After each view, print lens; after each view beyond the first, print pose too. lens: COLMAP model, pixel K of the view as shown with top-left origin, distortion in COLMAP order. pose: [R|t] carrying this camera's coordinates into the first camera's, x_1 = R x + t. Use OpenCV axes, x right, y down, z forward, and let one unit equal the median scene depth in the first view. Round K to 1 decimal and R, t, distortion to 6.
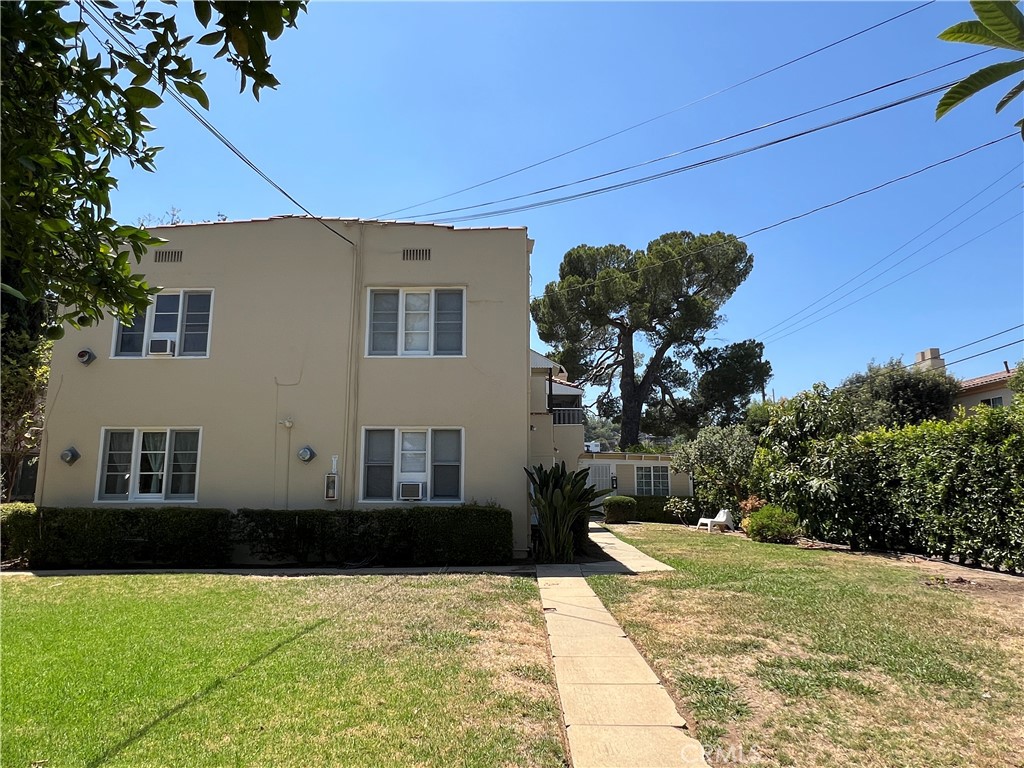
lens RADIAL K [[639.4, 0, 512.6], [0, 639.4, 387.4], [0, 0, 1]] dist [-0.000750, -0.000700]
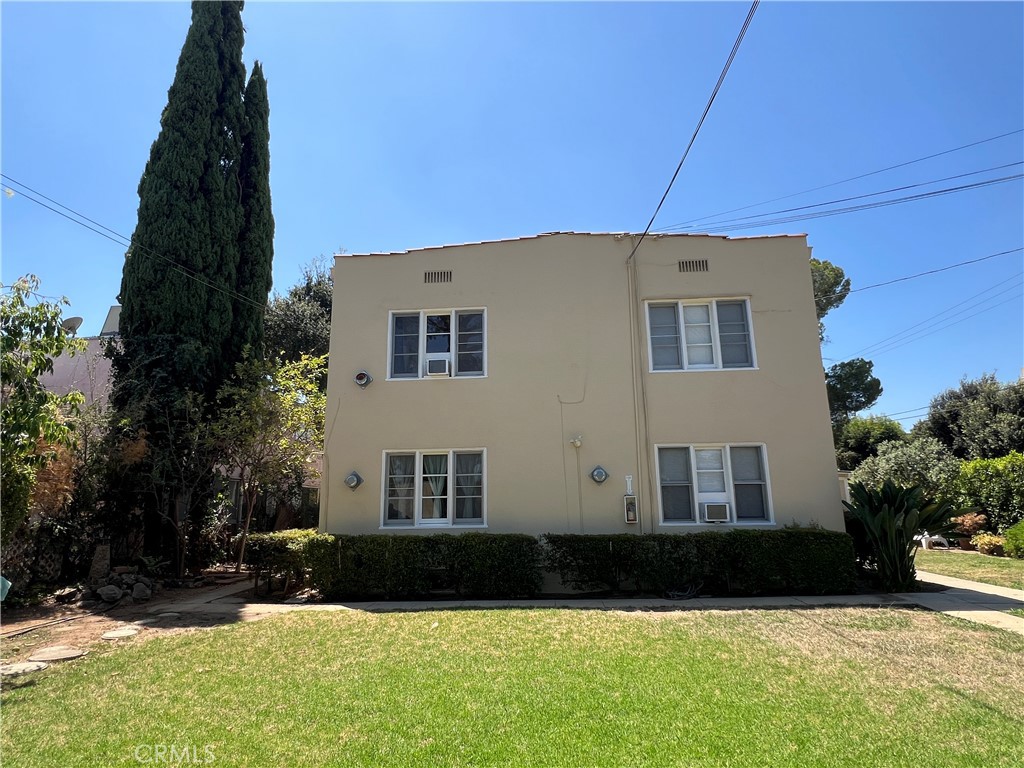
lens RADIAL K [[566.5, 0, 512.0], [0, 566.5, 384.0], [0, 0, 1]] dist [0.001636, 0.000038]
pose [[0.998333, -0.024951, -0.052045, -0.393677], [0.022131, 0.998292, -0.054071, 0.011834], [0.053305, 0.052829, 0.997180, 0.140077]]
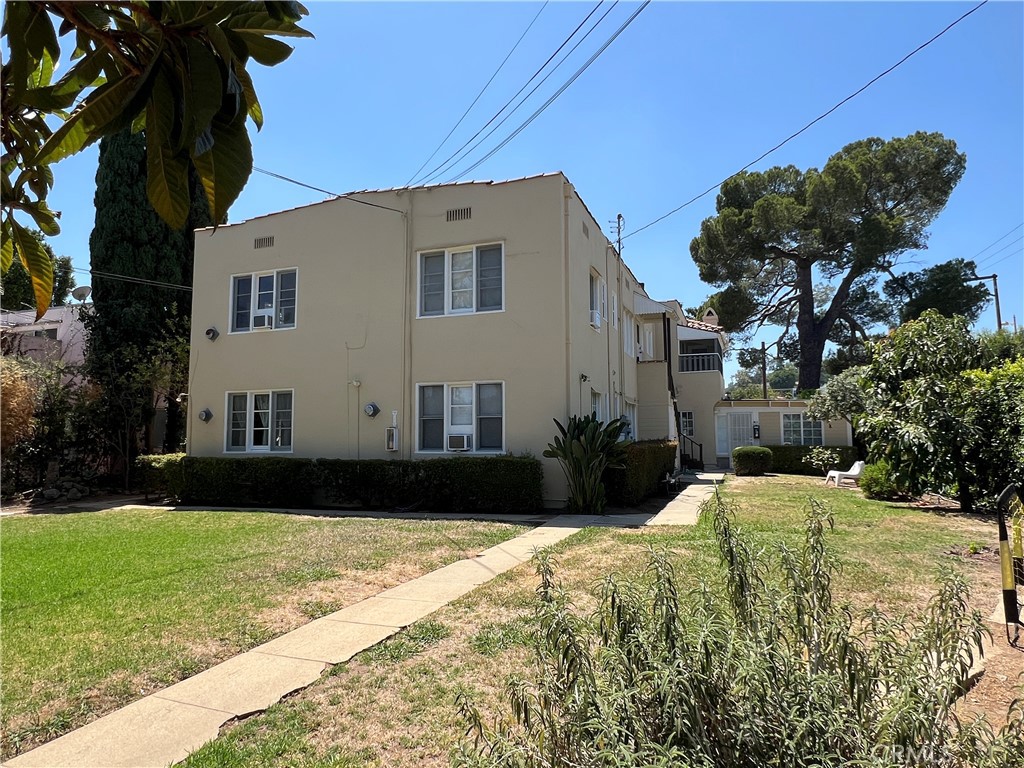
lens RADIAL K [[639.4, 0, 512.6], [0, 639.4, 387.4], [0, 0, 1]] dist [-0.000750, -0.000700]
pose [[0.941930, -0.033498, -0.334135, 0.271412], [0.059023, 0.996037, 0.066530, 0.005919], [0.330583, -0.082388, 0.940174, 0.040883]]
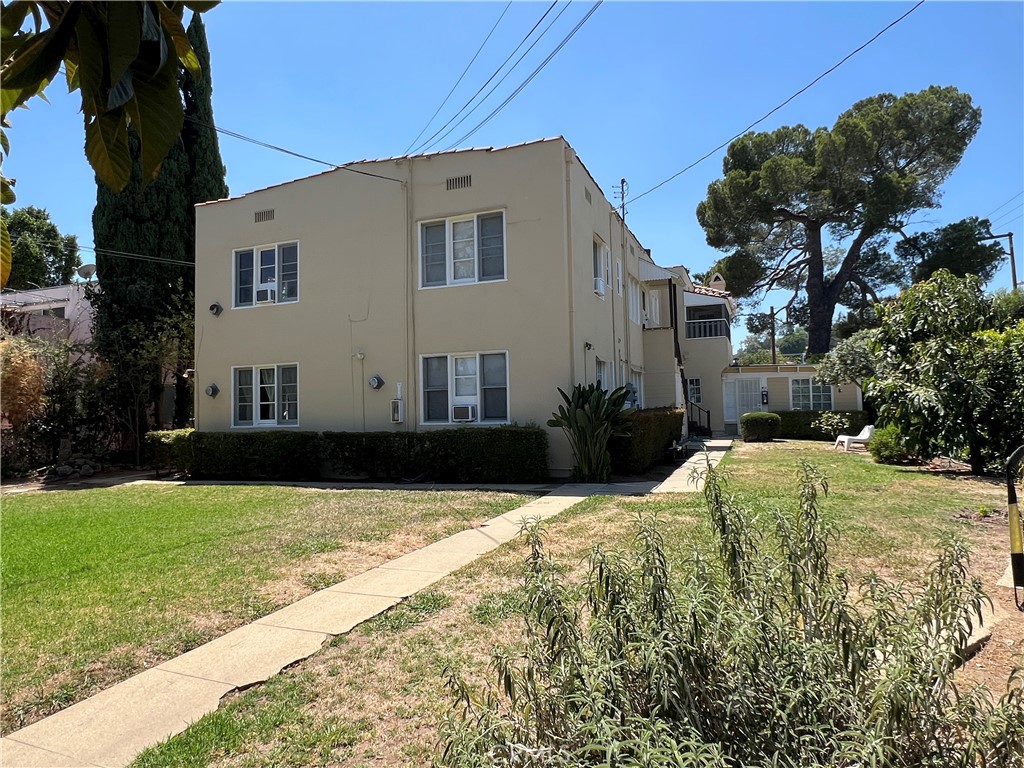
lens RADIAL K [[639.6, 0, 508.5], [0, 639.6, 380.5], [0, 0, 1]] dist [-0.000849, -0.000779]
pose [[0.934842, -0.038155, -0.353009, 0.275470], [0.078538, 0.991803, 0.100786, 0.007373], [0.346270, -0.121944, 0.930176, 0.047372]]
